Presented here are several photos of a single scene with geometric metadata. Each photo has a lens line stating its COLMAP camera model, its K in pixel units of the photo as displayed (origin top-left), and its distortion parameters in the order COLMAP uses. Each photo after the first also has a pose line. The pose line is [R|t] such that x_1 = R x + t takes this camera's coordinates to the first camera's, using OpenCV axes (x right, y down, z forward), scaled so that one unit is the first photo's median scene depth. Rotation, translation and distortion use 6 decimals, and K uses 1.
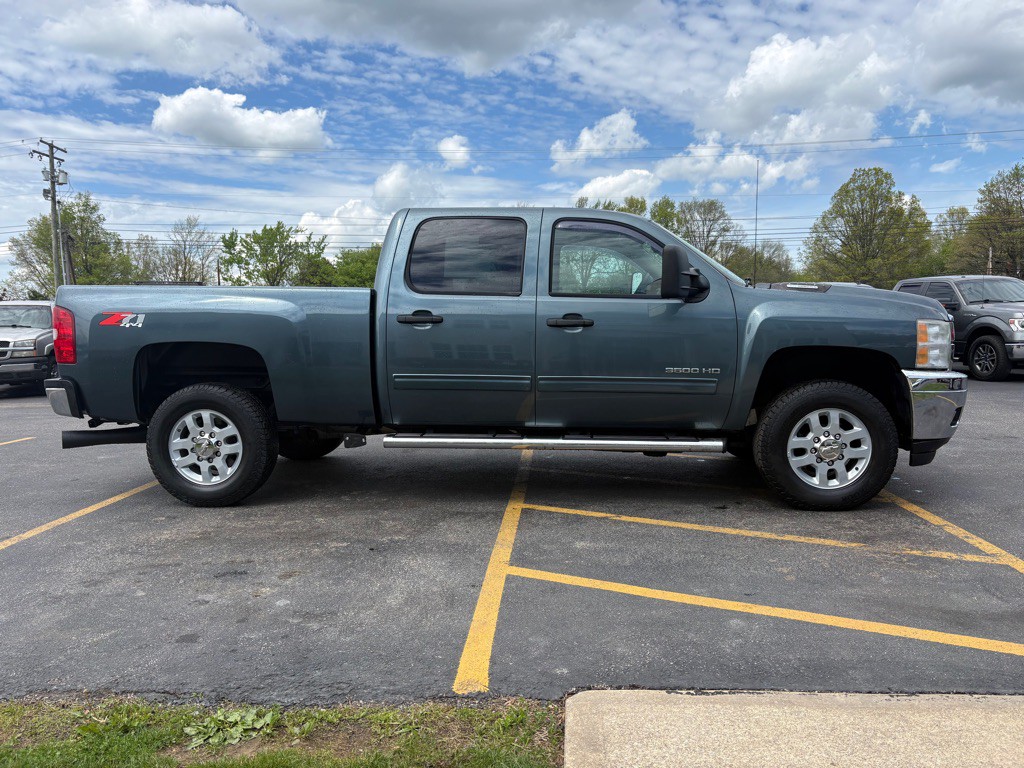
lens RADIAL K [[777.2, 0, 509.7], [0, 777.2, 401.6], [0, 0, 1]] dist [0.024194, -0.029201]
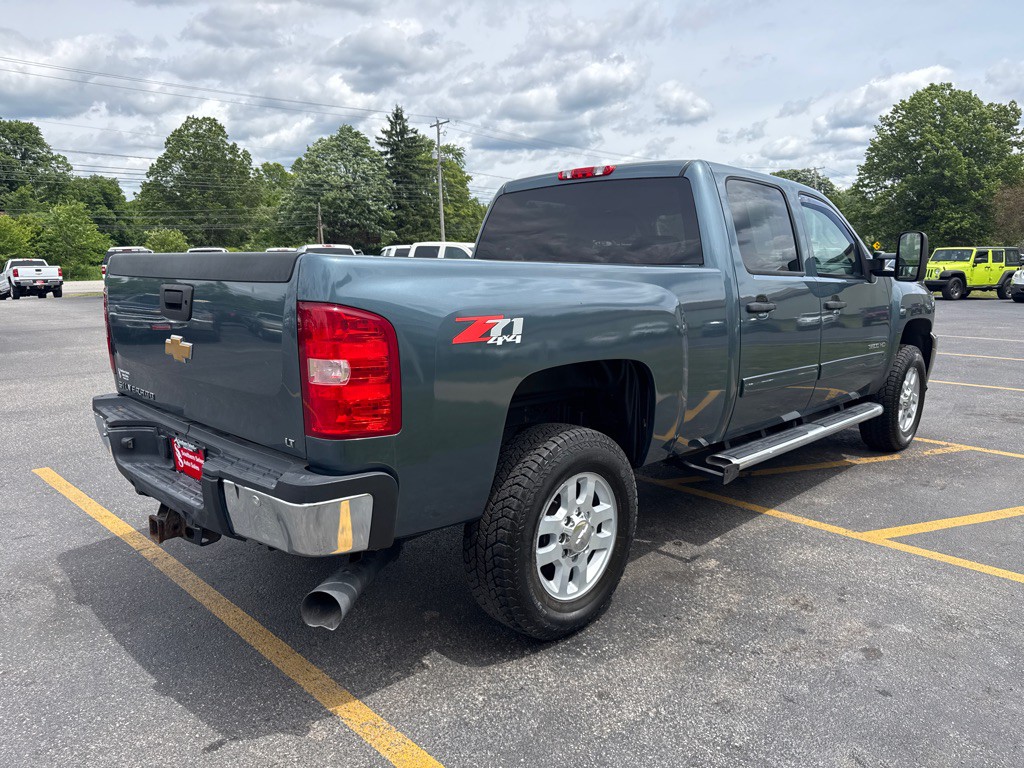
lens RADIAL K [[736.3, 0, 512.2], [0, 736.3, 376.0], [0, 0, 1]] dist [0.022385, -0.025748]
pose [[0.655321, -0.104765, 0.748050, -0.084875], [0.066001, 0.994489, 0.081460, -0.010055], [-0.752461, -0.004010, 0.658624, 0.052956]]
